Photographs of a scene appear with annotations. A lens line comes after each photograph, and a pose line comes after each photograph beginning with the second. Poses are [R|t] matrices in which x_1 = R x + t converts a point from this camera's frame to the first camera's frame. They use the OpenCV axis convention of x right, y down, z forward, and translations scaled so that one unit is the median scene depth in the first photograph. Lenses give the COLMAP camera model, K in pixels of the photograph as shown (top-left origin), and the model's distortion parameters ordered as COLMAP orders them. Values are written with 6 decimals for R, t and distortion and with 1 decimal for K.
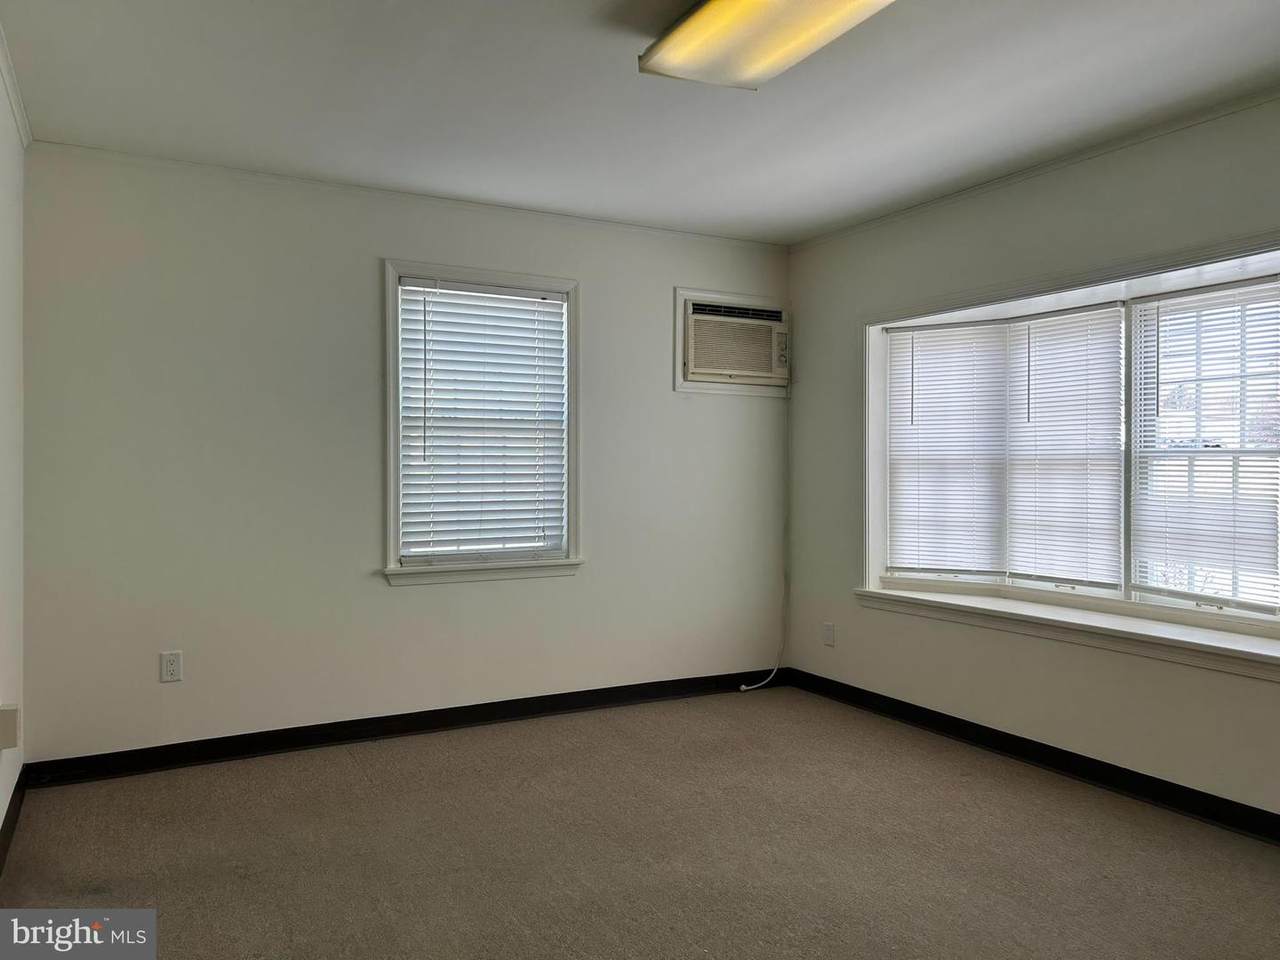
lens RADIAL K [[966.7, 0, 644.0], [0, 966.7, 481.4], [0, 0, 1]] dist [0.069541, -0.034536]
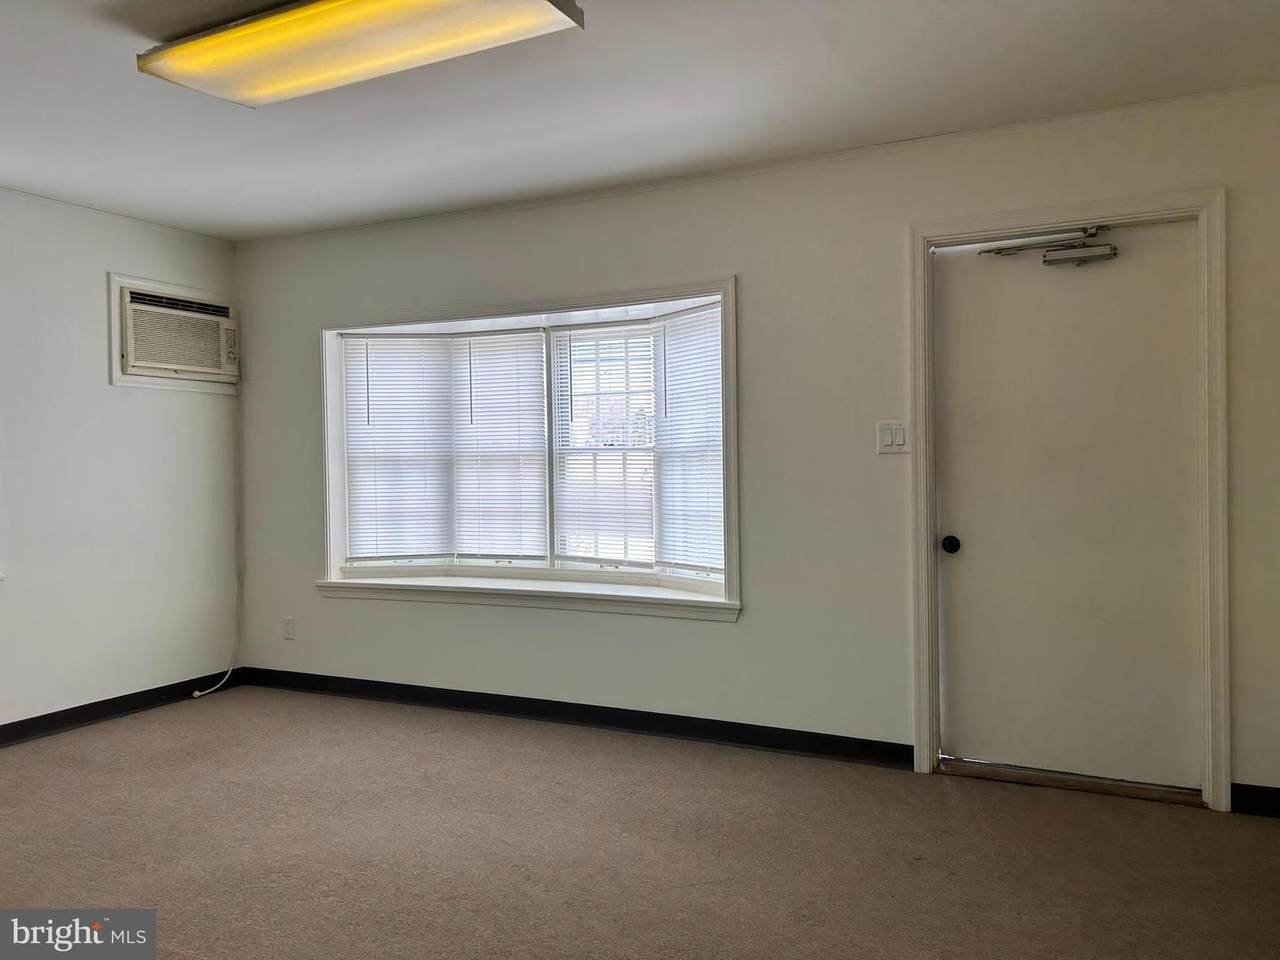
lens RADIAL K [[966.7, 0, 642.3], [0, 966.7, 469.4], [0, 0, 1]] dist [0.069541, -0.034536]
pose [[0.821352, -0.017495, 0.570153, -0.097484], [0.021673, 0.999765, -0.000544, -0.001012], [-0.570010, 0.012804, 0.821538, -0.066785]]
